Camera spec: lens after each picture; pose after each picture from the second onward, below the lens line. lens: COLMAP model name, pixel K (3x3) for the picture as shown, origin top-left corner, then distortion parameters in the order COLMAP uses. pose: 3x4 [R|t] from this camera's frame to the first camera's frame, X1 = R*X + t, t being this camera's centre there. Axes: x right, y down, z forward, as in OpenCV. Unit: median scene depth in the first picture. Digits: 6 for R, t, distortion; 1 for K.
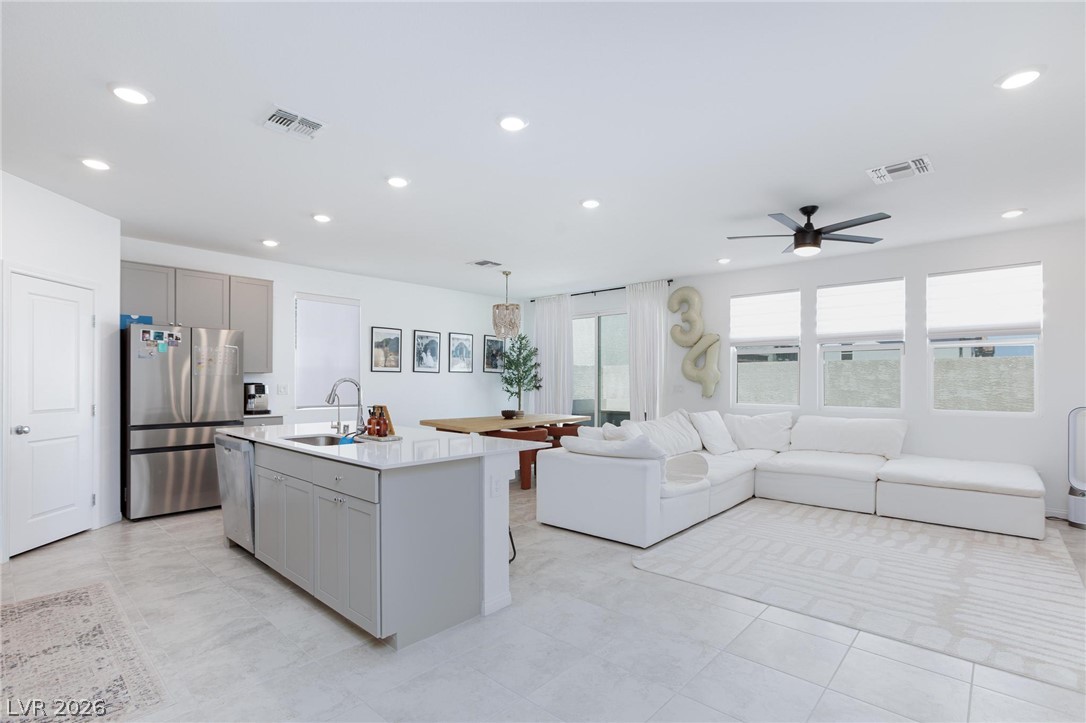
lens RADIAL K [[511.6, 0, 538.8], [0, 511.6, 378.3], [0, 0, 1]] dist [-0.013668, 0.010601]
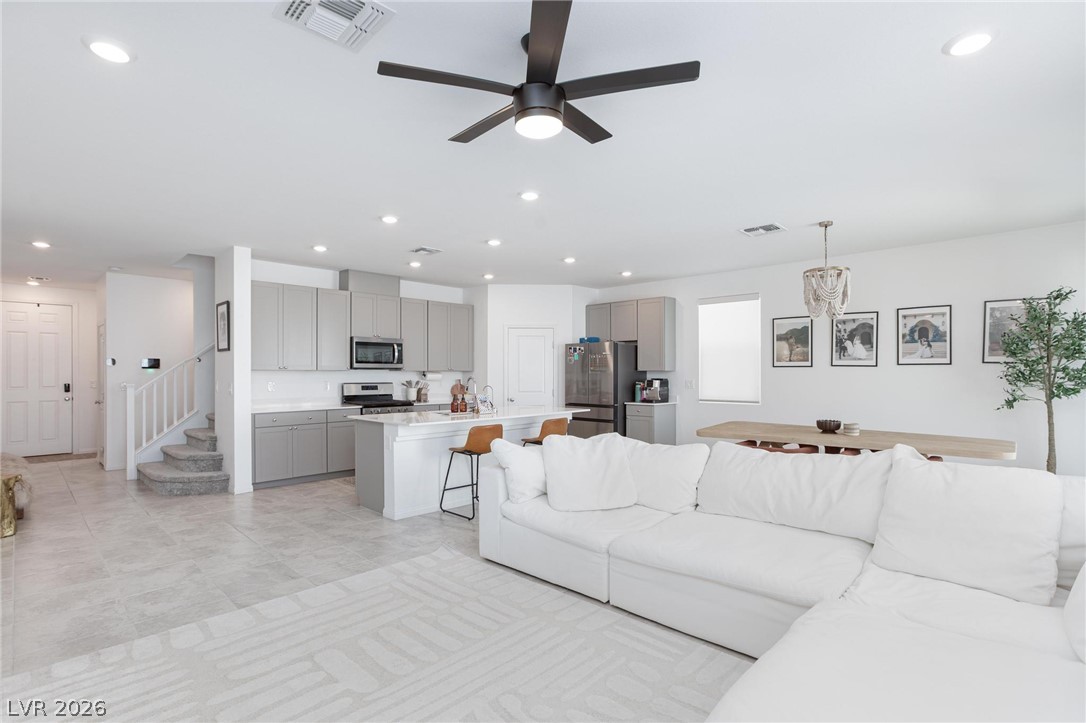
lens RADIAL K [[511.6, 0, 535.3], [0, 511.6, 376.8], [0, 0, 1]] dist [-0.013668, 0.010601]
pose [[-0.024340, 0.002340, -0.999701, 0.927747], [0.004736, 0.999986, 0.002225, -0.000331], [0.999693, -0.004680, -0.024351, 0.910697]]
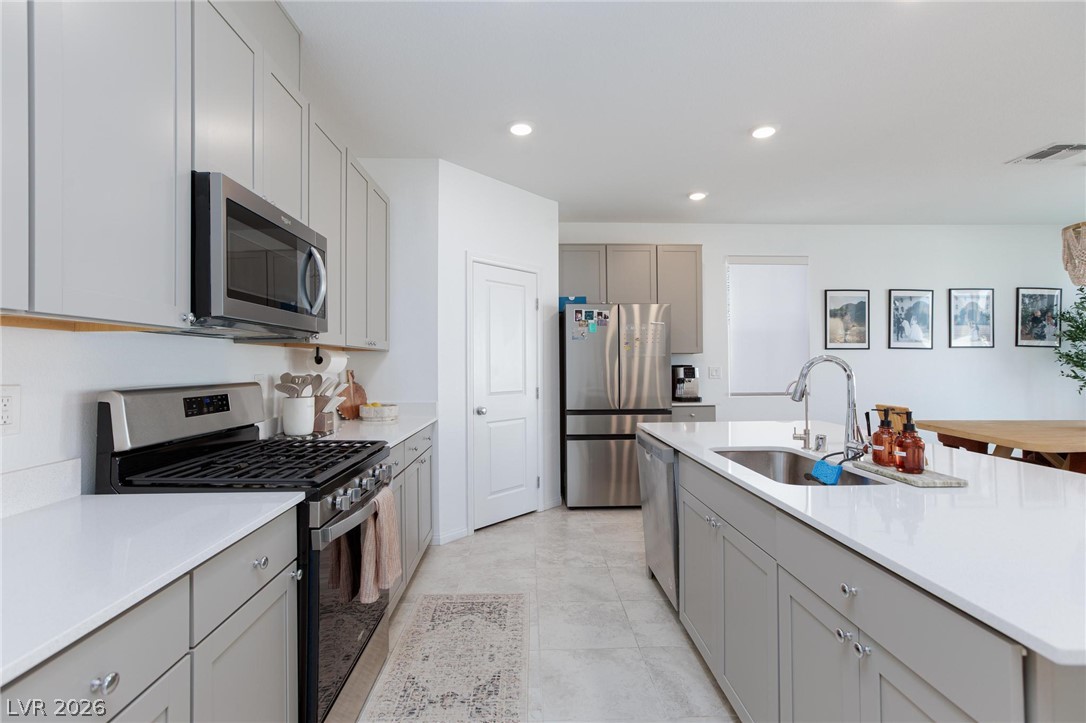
lens RADIAL K [[511.6, 0, 543.7], [0, 511.6, 361.0], [0, 0, 1]] dist [-0.013668, 0.010601]
pose [[0.707458, -0.010297, -0.706680, -0.140736], [0.010265, 0.999938, -0.004293, 0.003948], [0.706680, -0.004217, 0.707520, 0.273793]]
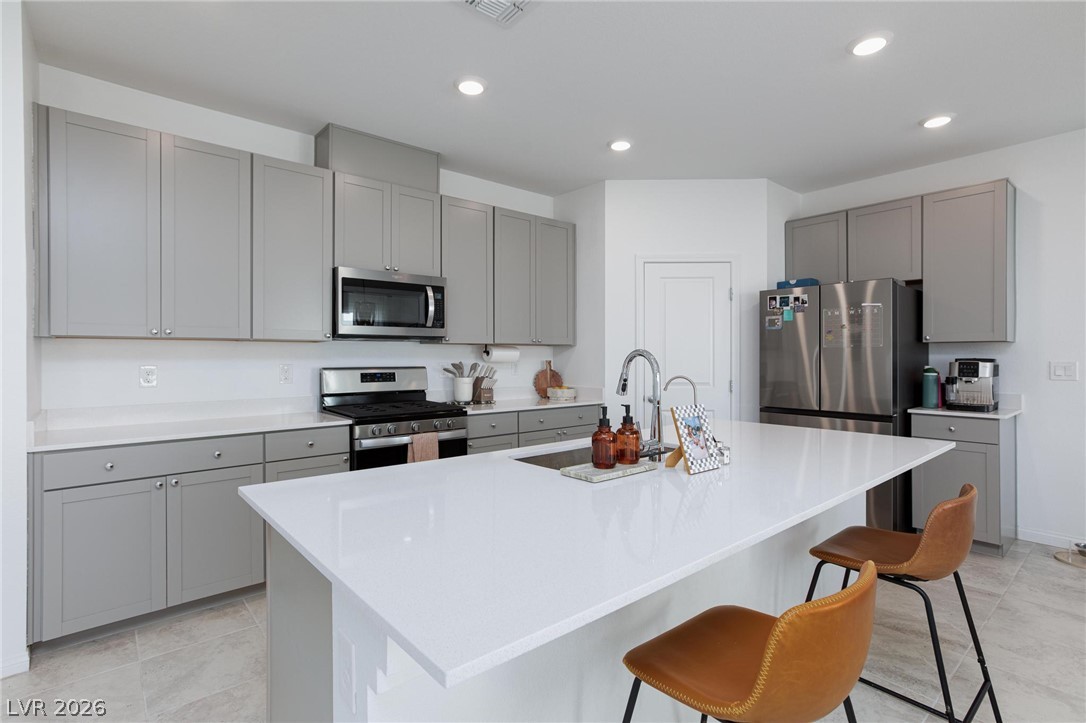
lens RADIAL K [[511.6, 0, 541.1], [0, 511.6, 359.1], [0, 0, 1]] dist [-0.013668, 0.010601]
pose [[-0.109576, -0.000689, -0.993978, 0.124484], [0.006093, 0.999981, -0.001364, 0.009265], [0.993960, -0.006206, -0.109570, 0.695622]]
